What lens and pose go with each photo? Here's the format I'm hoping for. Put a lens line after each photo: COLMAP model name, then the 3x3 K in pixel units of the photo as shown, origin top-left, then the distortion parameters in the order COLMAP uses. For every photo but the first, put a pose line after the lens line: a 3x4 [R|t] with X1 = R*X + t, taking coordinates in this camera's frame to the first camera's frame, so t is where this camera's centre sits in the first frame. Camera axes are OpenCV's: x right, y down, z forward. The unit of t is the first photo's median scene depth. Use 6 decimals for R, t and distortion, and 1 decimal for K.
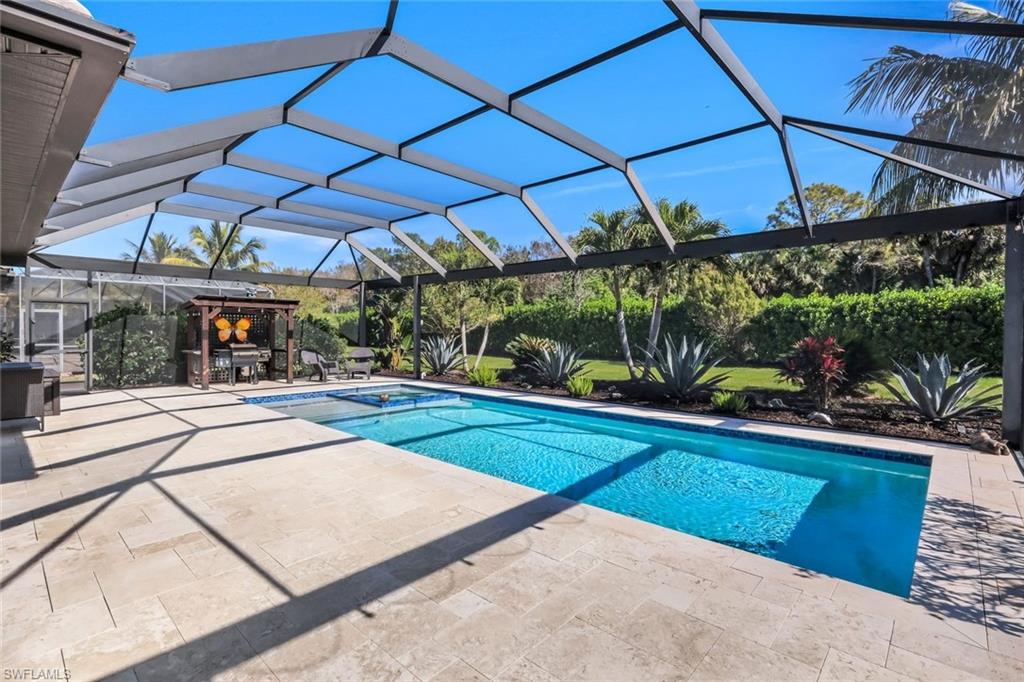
lens RADIAL K [[477.9, 0, 511.4], [0, 477.9, 340.9], [0, 0, 1]] dist [0.004081, 0.000208]
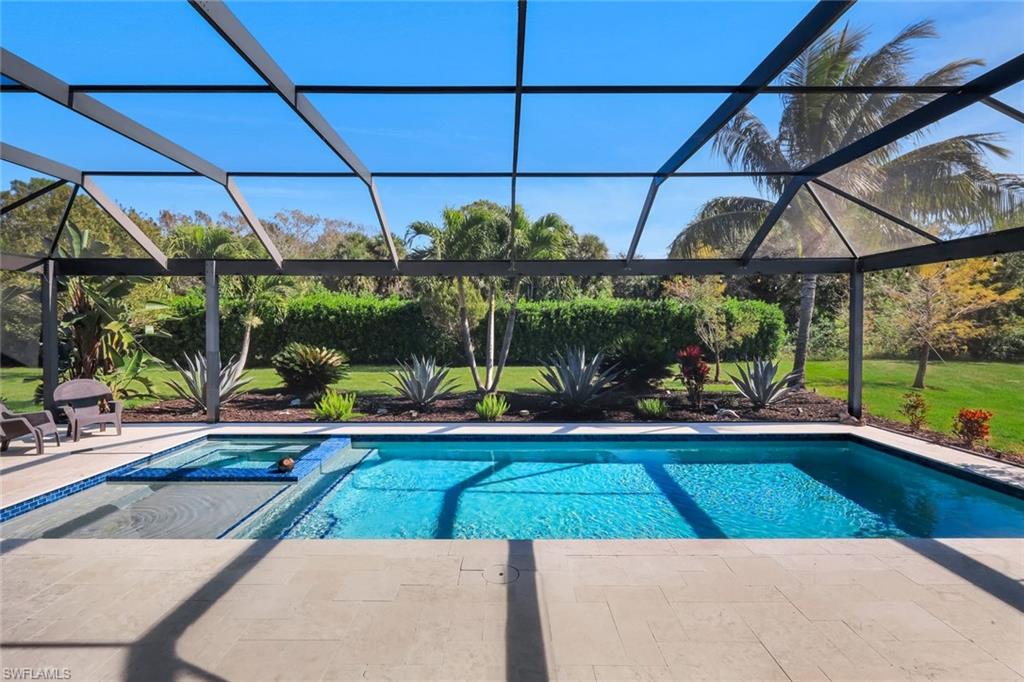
lens RADIAL K [[497.8, 0, 511.6], [0, 497.8, 338.2], [0, 0, 1]] dist [-0.005093, -0.000714]
pose [[0.732142, -0.021614, 0.680809, -0.383622], [0.018261, 0.999760, 0.012101, -0.036379], [-0.680907, 0.003573, 0.732361, 0.266036]]
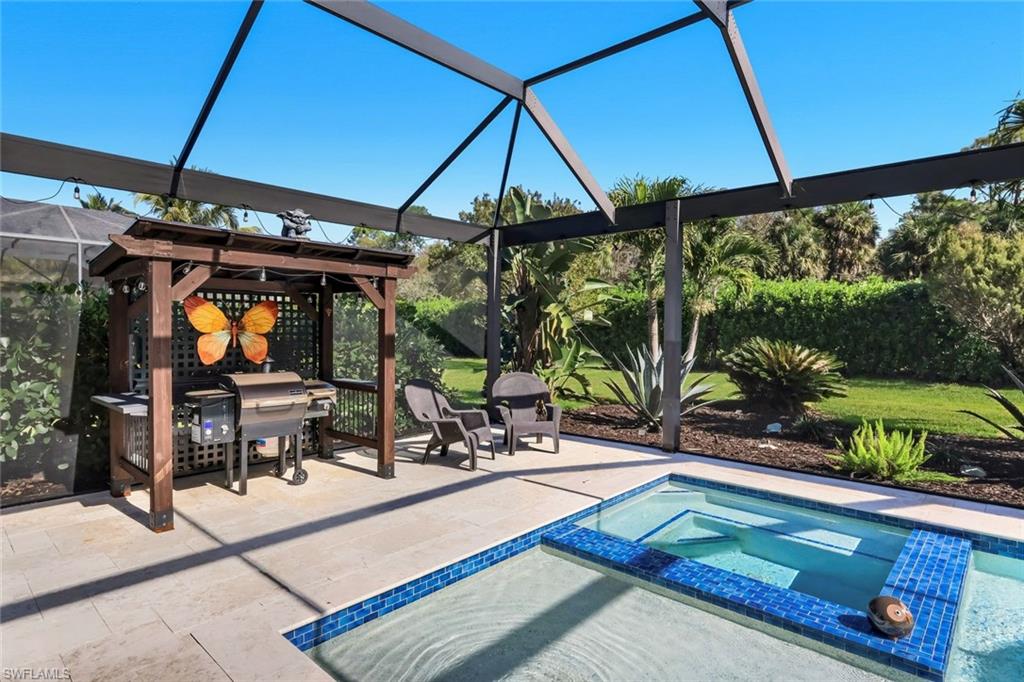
lens RADIAL K [[548.4, 0, 509.1], [0, 548.4, 342.2], [0, 0, 1]] dist [0.005265, 0.000098]
pose [[0.999999, -0.000714, -0.000811, -0.365233], [0.000719, 0.999985, 0.005371, -0.018884], [0.000807, -0.005371, 0.999985, 0.568275]]
